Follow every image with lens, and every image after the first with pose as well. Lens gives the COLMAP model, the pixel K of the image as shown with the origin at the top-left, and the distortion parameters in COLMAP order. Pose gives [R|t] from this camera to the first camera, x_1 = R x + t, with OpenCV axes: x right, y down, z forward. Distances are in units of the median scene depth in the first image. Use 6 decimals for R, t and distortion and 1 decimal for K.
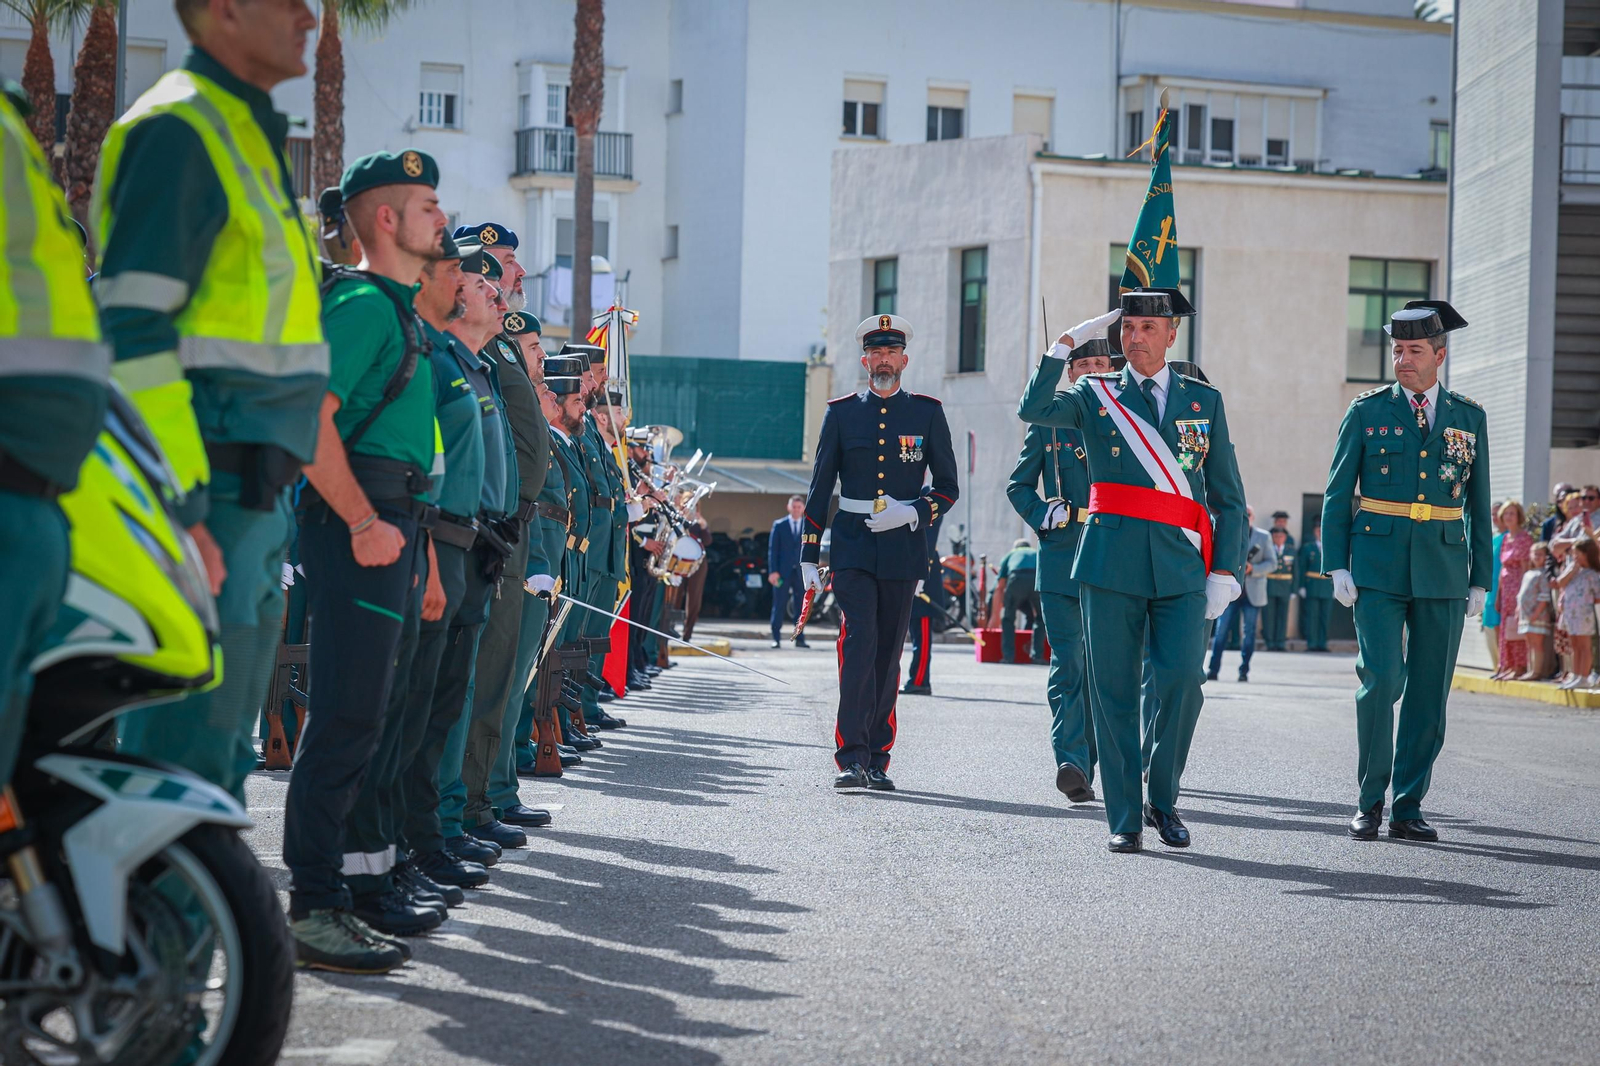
lens RADIAL K [[4622.5, 0, 800.0], [0, 4622.5, 533.0], [0, 0, 1]] dist [0.090262, 0.691471]
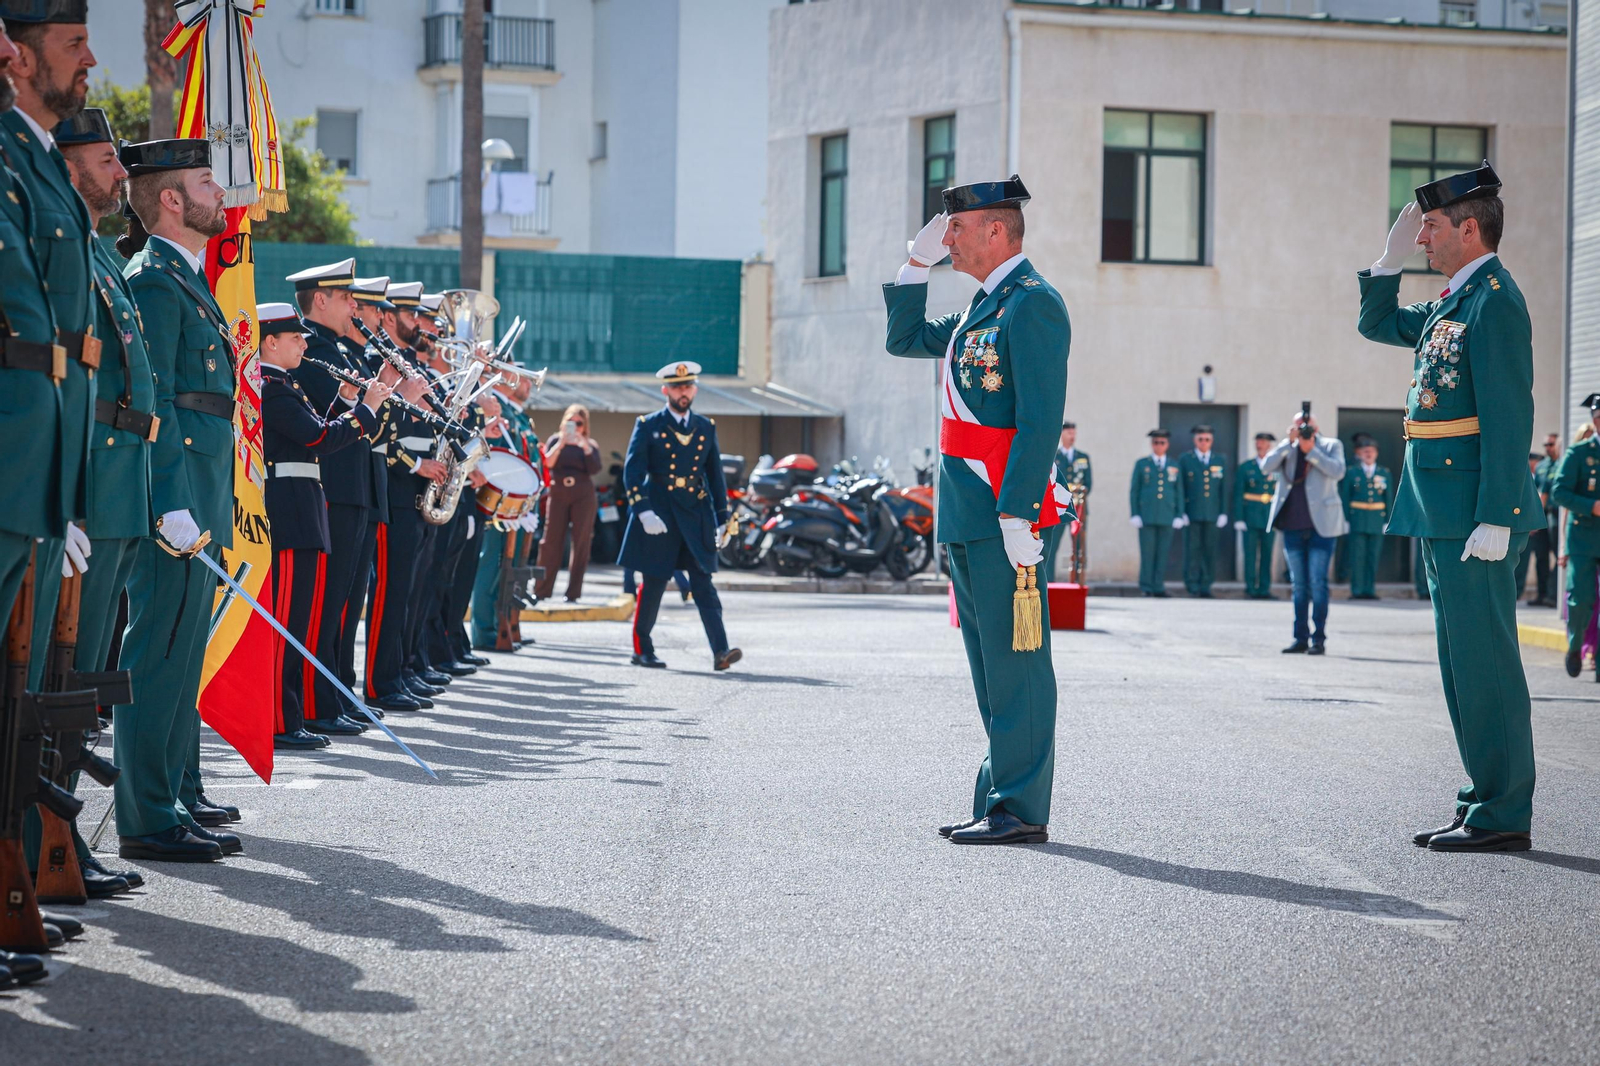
lens RADIAL K [[4804.0, 0, 800.0], [0, 4804.0, 533.0], [0, 0, 1]] dist [0.087796, 0.419660]
pose [[0.999910, -0.009913, 0.009003, 0.003940], [0.009784, 0.999850, 0.014265, 0.000754], [-0.009144, -0.014175, 0.999858, 0.130017]]
